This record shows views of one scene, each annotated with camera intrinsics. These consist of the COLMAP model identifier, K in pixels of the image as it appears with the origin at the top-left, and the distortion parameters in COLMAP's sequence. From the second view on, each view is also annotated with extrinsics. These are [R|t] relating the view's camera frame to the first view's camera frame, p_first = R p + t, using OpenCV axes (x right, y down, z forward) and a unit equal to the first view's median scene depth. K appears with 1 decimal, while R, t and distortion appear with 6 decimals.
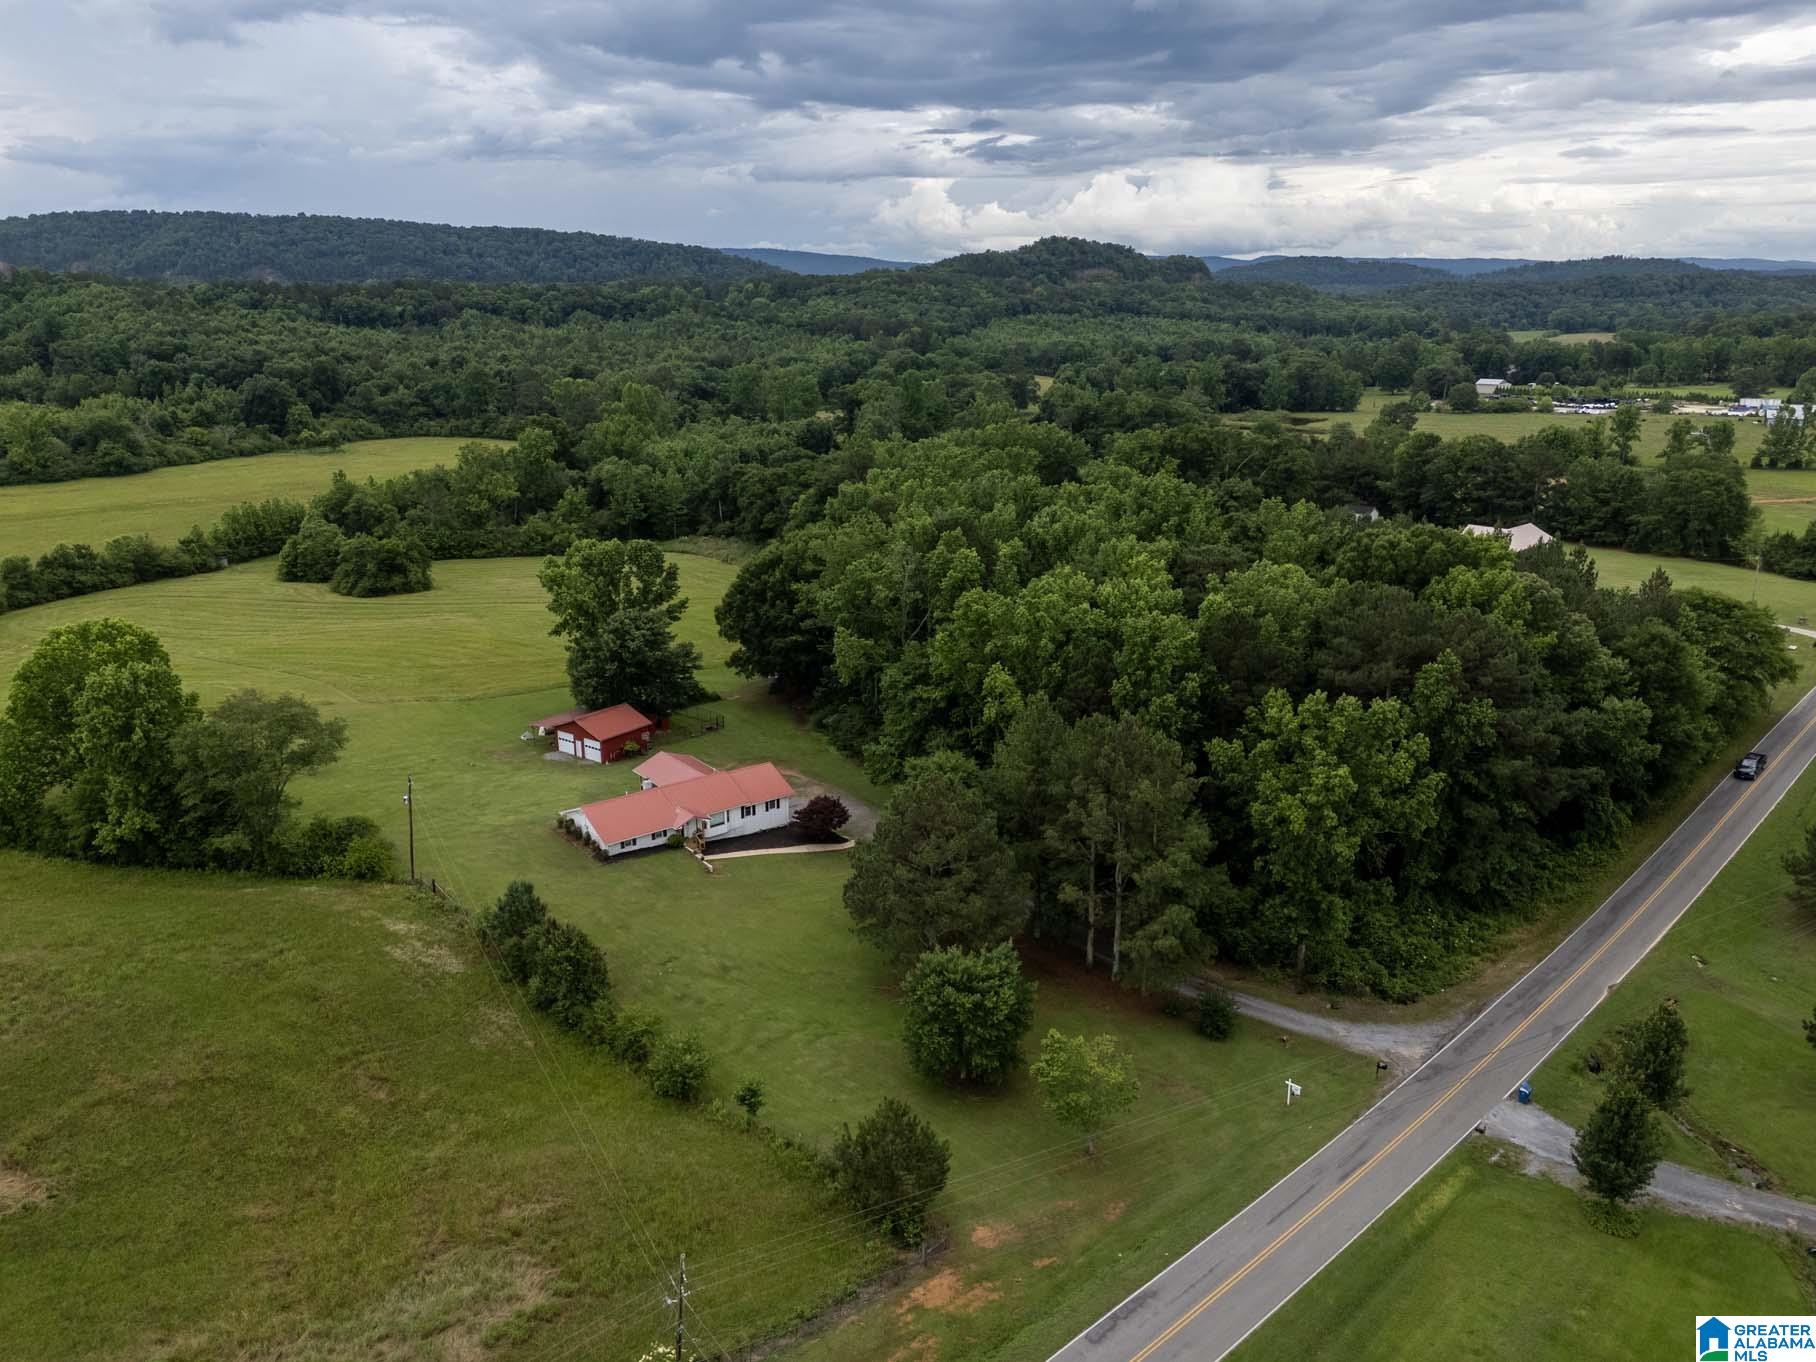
lens RADIAL K [[1313.4, 0, 900.7], [0, 1313.4, 688.3], [0, 0, 1]] dist [0.080367, -0.079208]
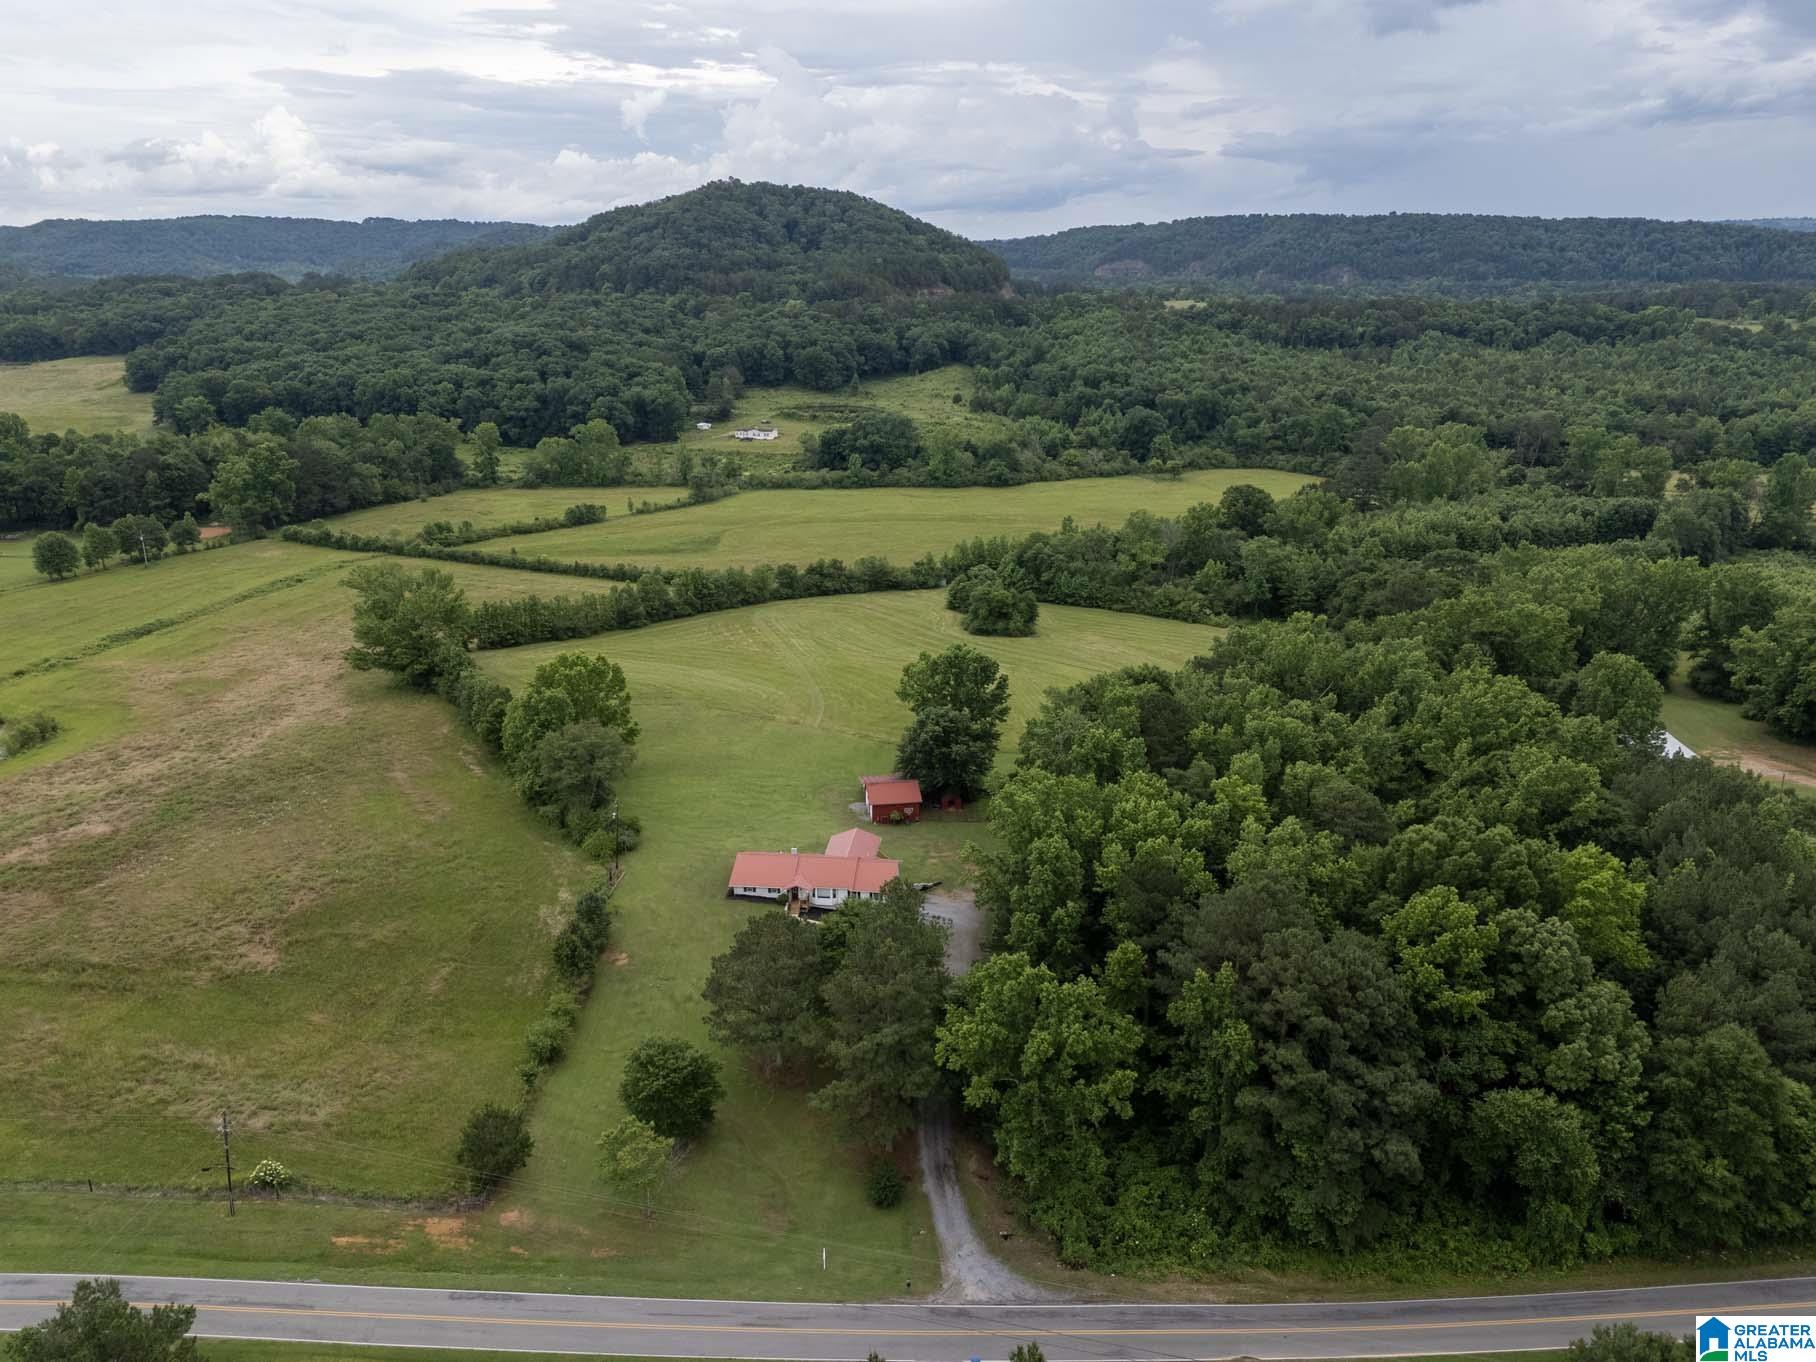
lens RADIAL K [[1313.4, 0, 900.7], [0, 1313.4, 688.3], [0, 0, 1]] dist [0.080367, -0.079208]
pose [[0.723705, 0.211999, -0.656740, 0.205993], [-0.205012, 0.974729, 0.088731, -0.064663], [0.658954, 0.070425, 0.748879, 0.021366]]
